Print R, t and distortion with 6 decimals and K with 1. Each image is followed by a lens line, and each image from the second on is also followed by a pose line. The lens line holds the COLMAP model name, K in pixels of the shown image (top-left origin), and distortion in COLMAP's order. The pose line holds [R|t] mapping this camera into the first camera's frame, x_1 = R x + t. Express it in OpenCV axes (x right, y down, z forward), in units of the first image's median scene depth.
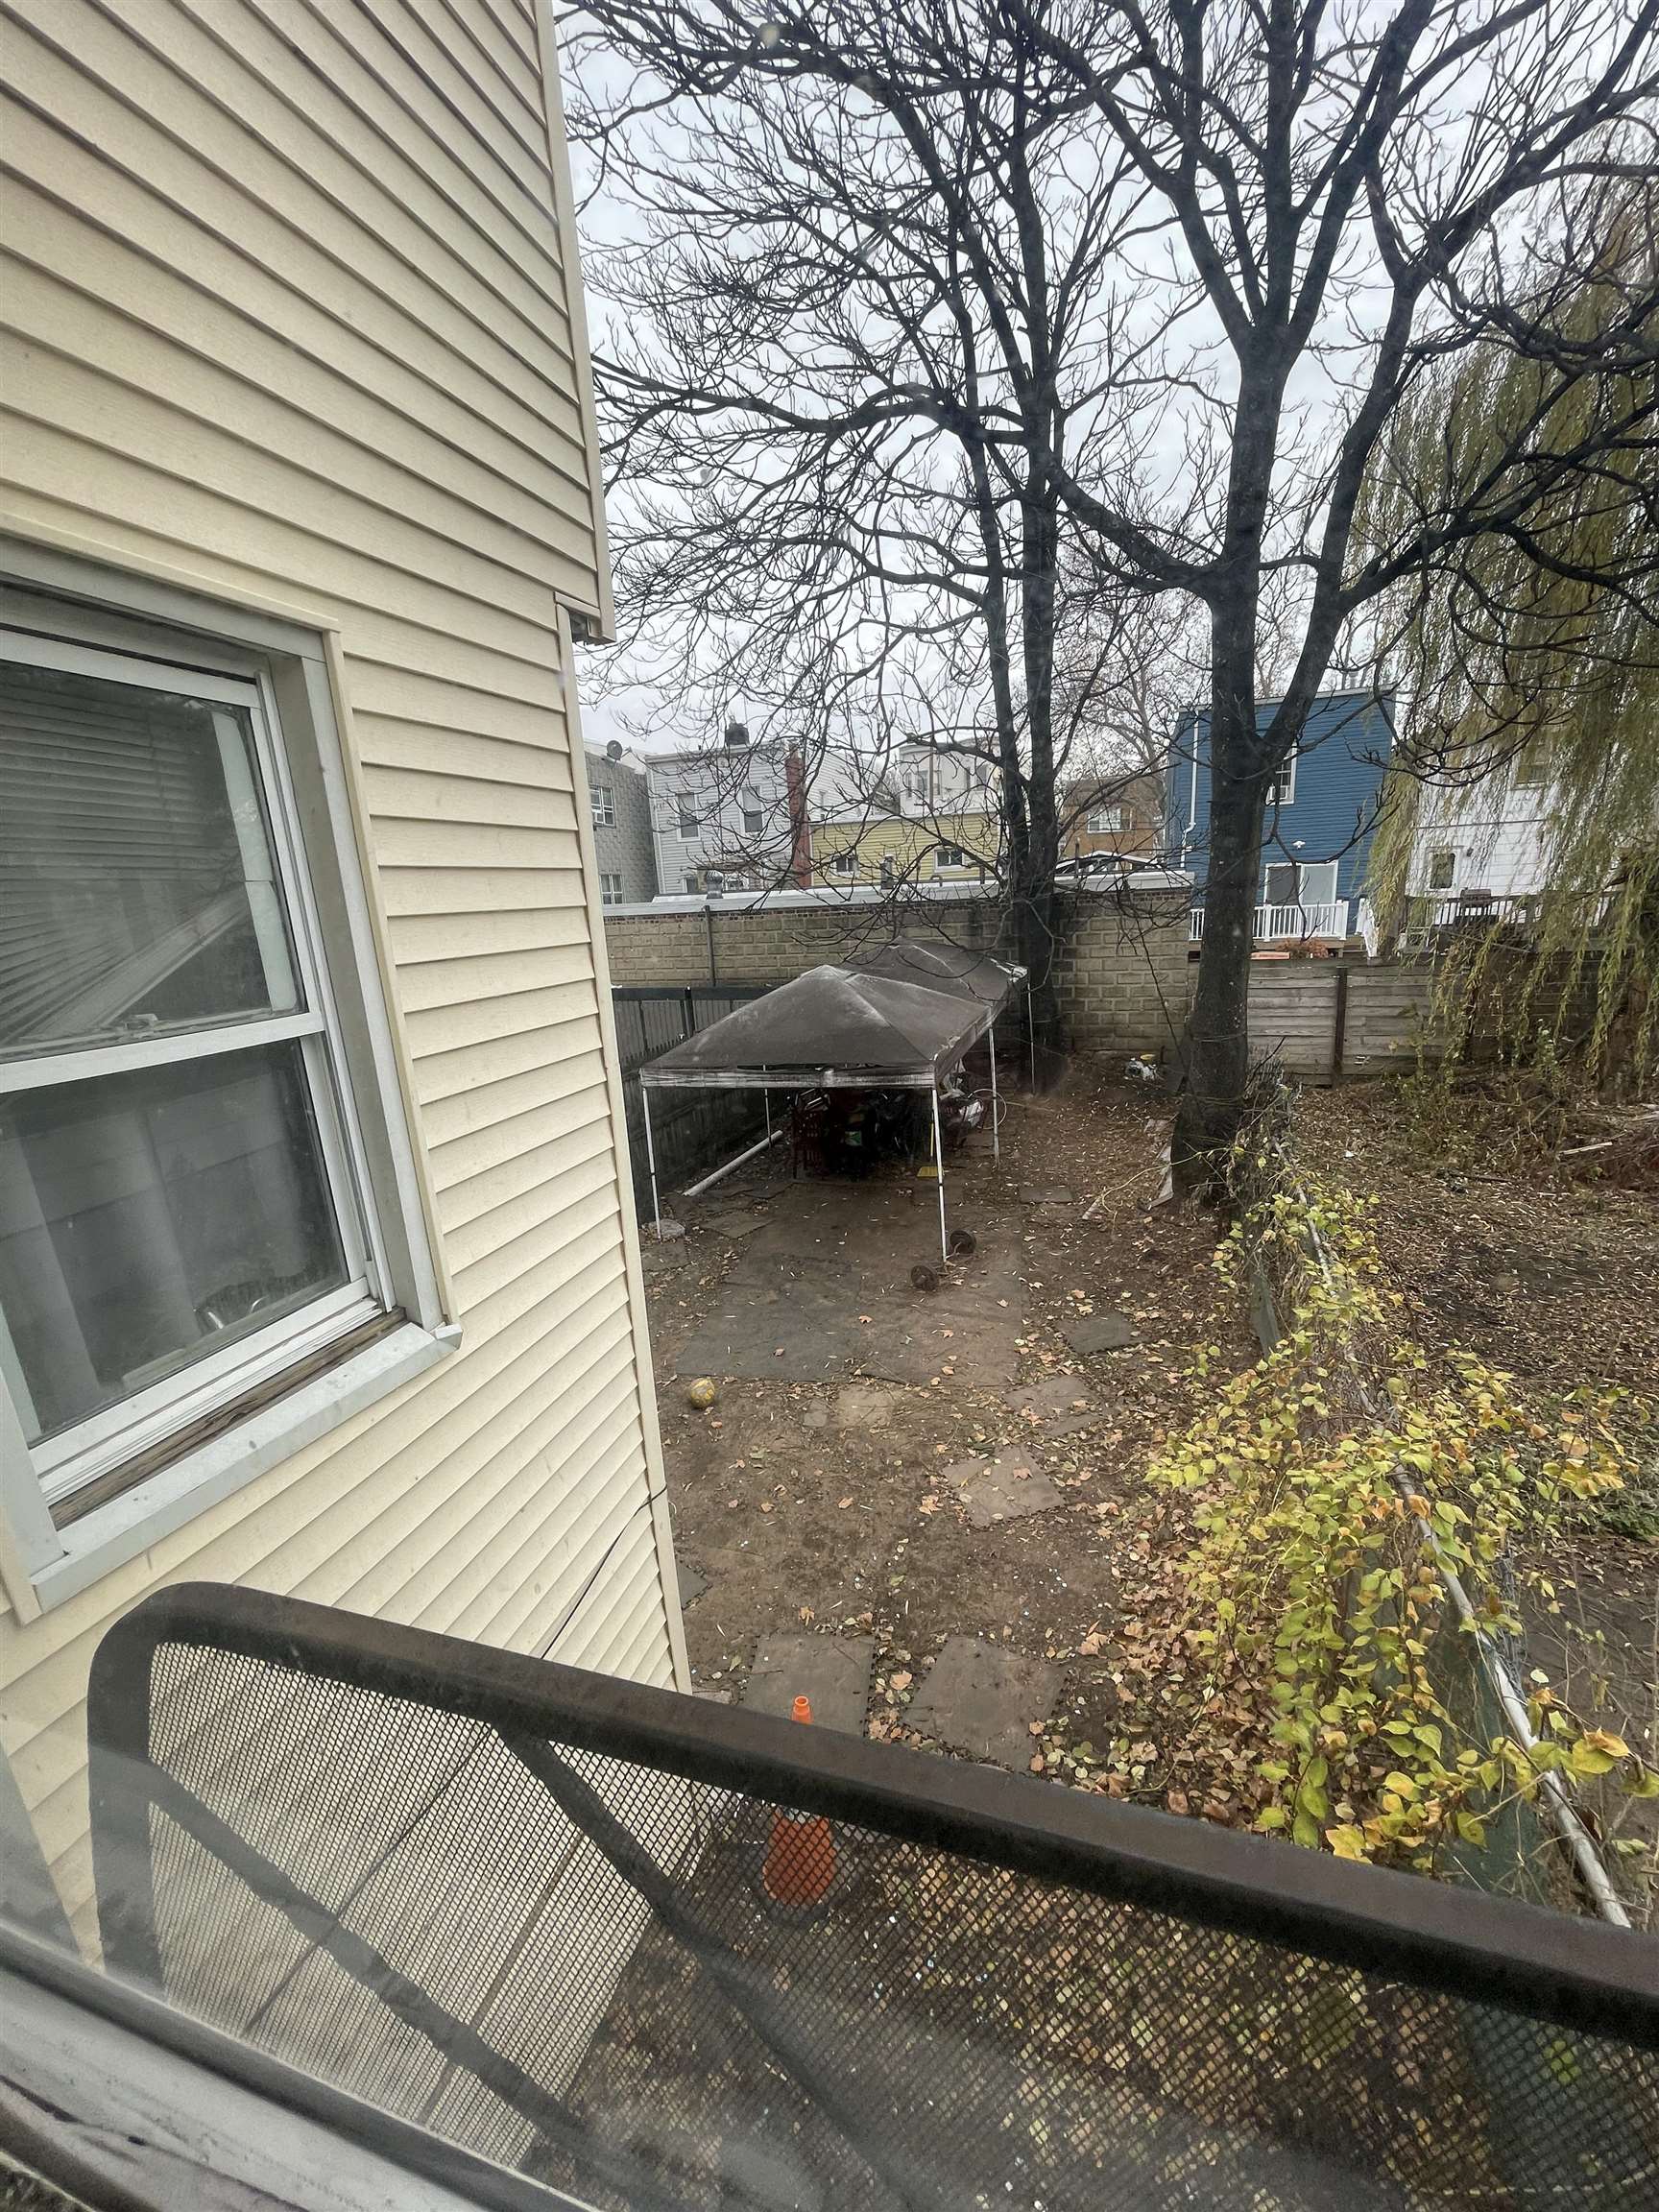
lens RADIAL K [[894.3, 0, 827.9], [0, 894.3, 1105.2], [0, 0, 1]] dist [0.000220, 0.000050]
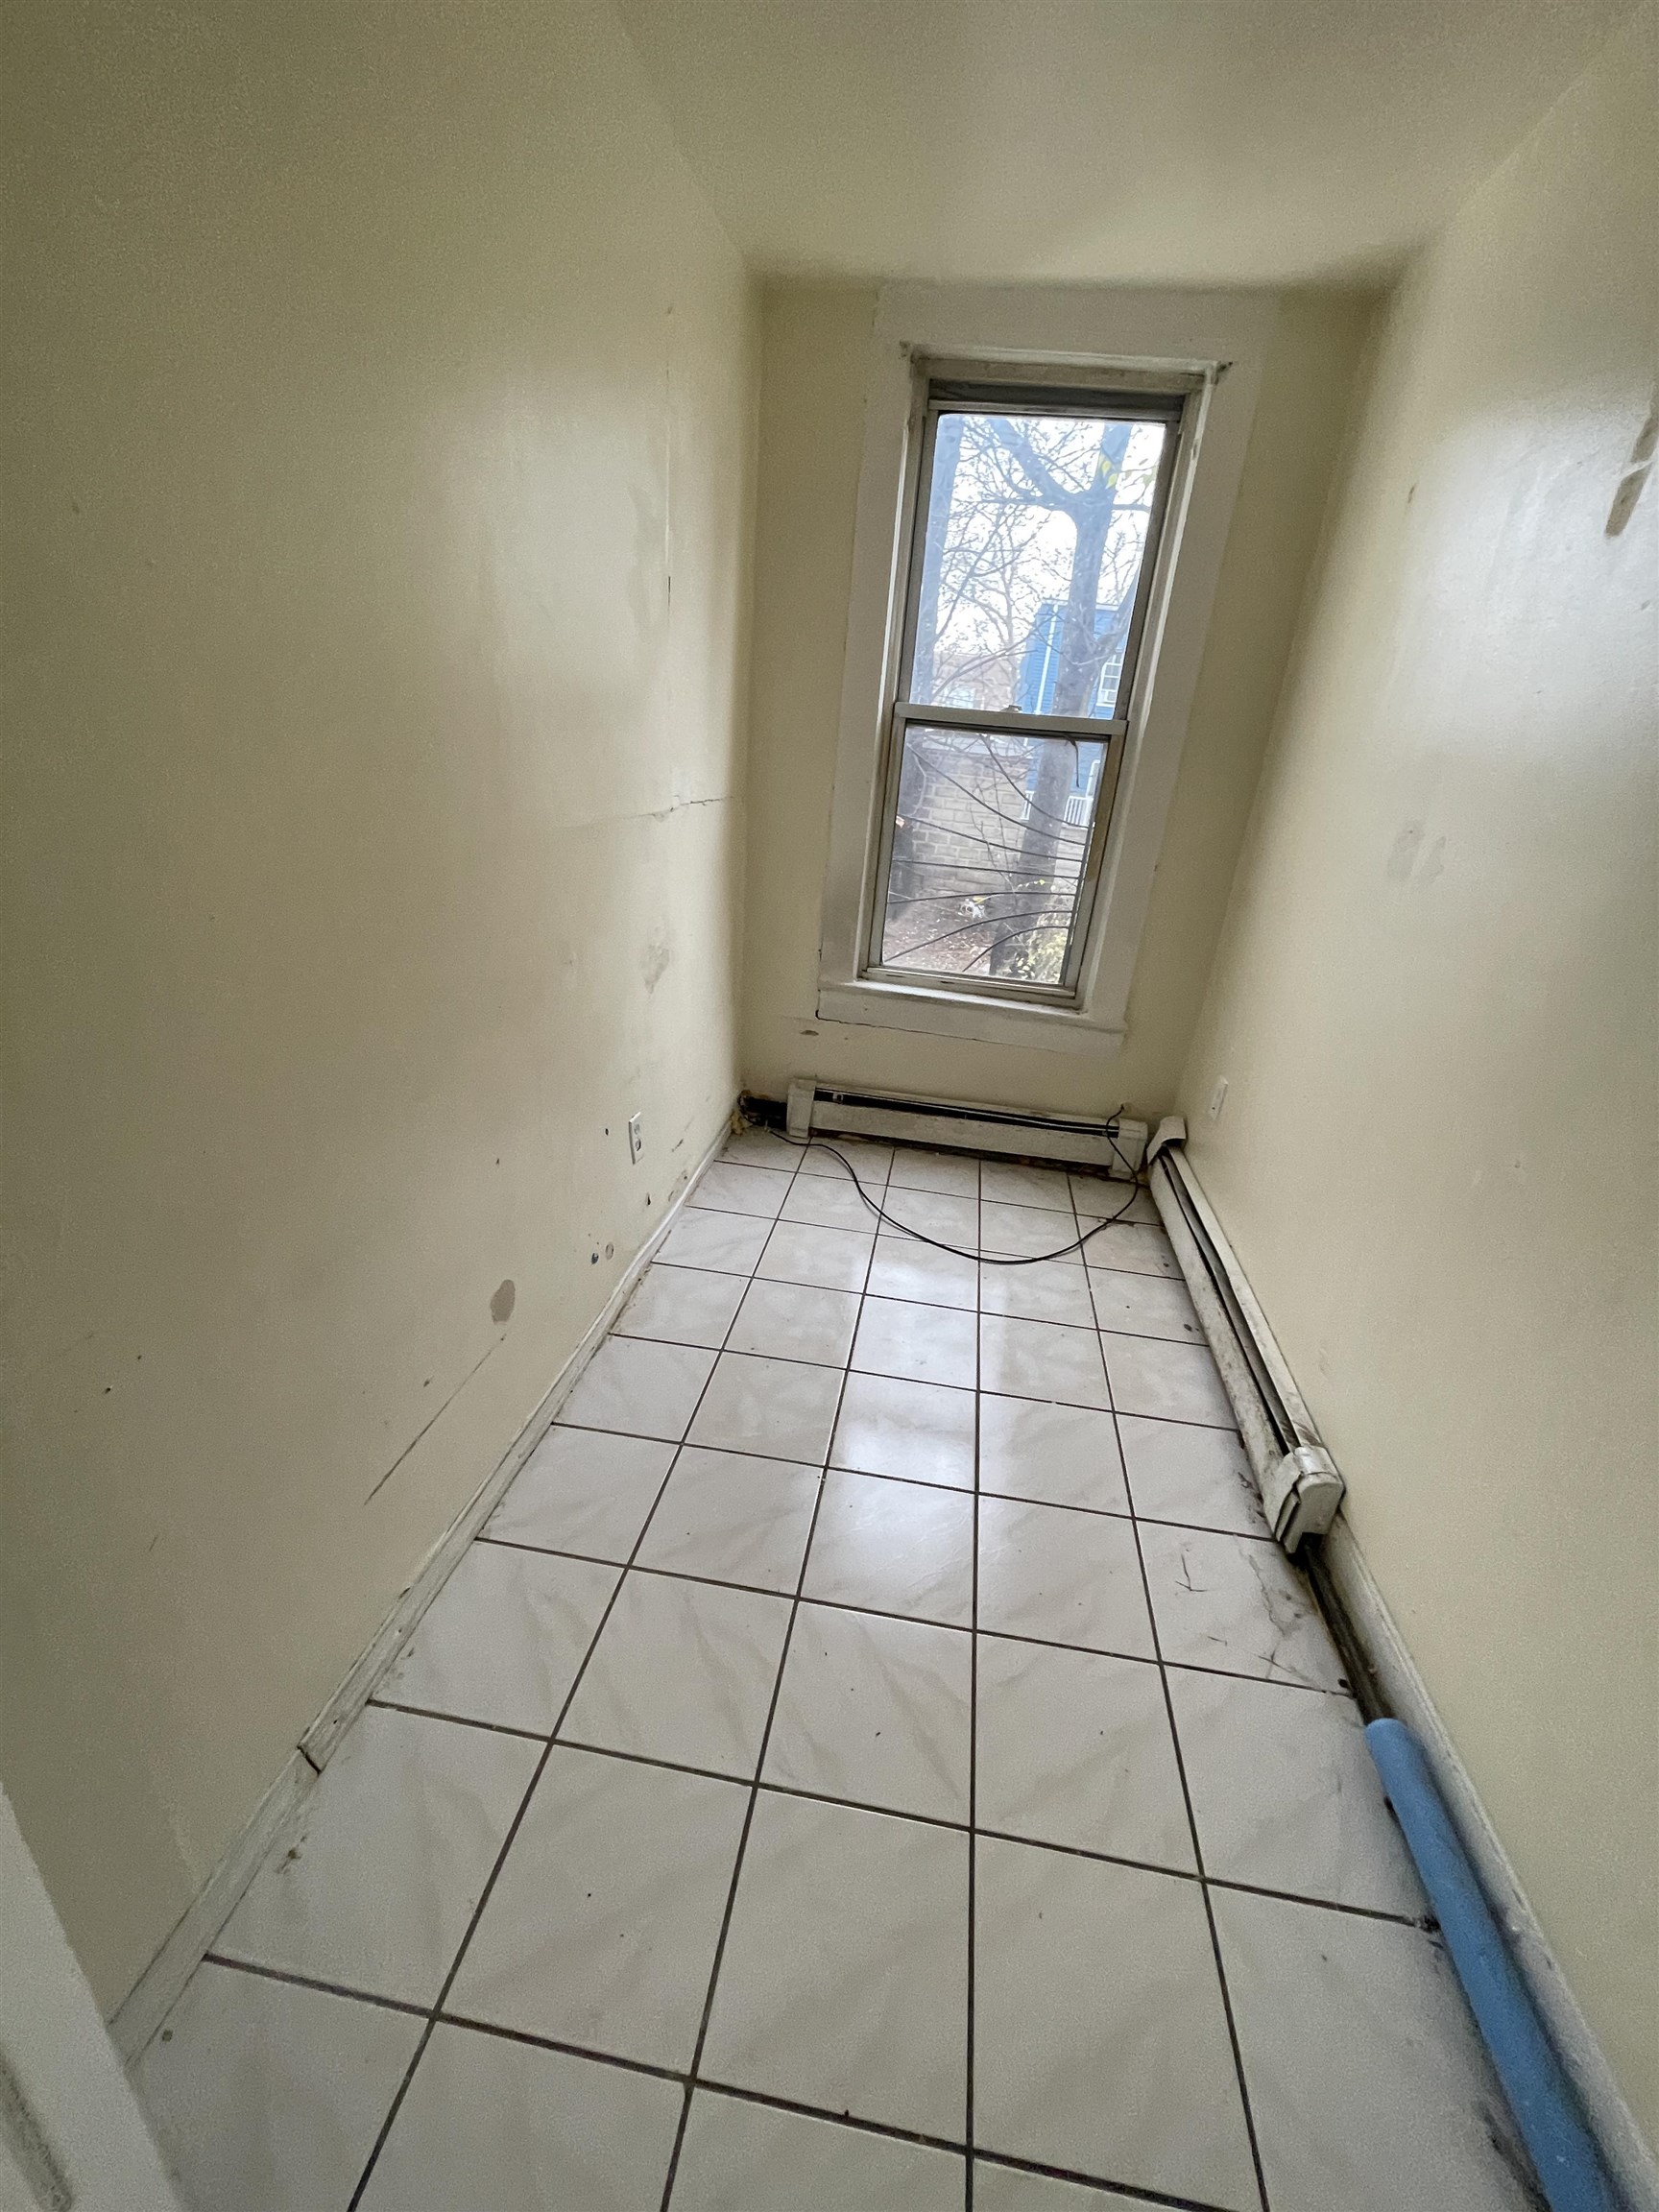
lens RADIAL K [[894.3, 0, 834.2], [0, 894.3, 1109.8], [0, 0, 1]] dist [0.000220, 0.000050]
pose [[0.974247, 0.071854, 0.213729, -0.060485], [-0.103537, 0.984589, 0.140945, 0.061695], [-0.200308, -0.159444, 0.966672, -0.150474]]
